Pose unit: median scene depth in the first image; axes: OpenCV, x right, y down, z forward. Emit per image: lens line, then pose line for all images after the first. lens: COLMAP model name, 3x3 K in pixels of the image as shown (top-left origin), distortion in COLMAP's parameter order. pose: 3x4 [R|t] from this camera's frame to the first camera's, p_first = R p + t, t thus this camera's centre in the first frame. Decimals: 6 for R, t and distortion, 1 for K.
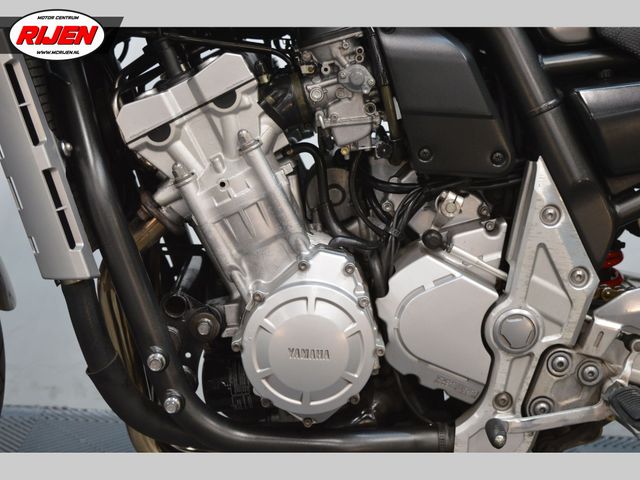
lens RADIAL K [[1162.6, 0, 323.8], [0, 1162.6, 242.1], [0, 0, 1]] dist [-0.029472, 0.000000]
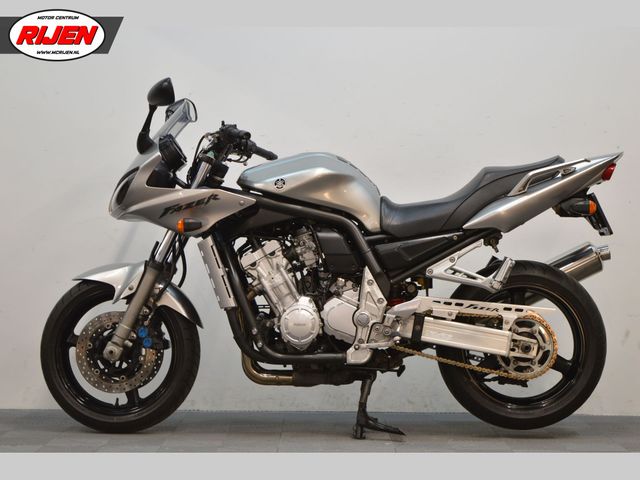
lens RADIAL K [[1520.5, 0, 320.1], [0, 1520.5, 238.5], [0, 0, 1]] dist [-0.076968, 0.000000]
pose [[0.998394, -0.051858, -0.022827, 0.156160], [0.046760, 0.981646, -0.184893, 0.649389], [0.031996, 0.183529, 0.982493, -3.309367]]
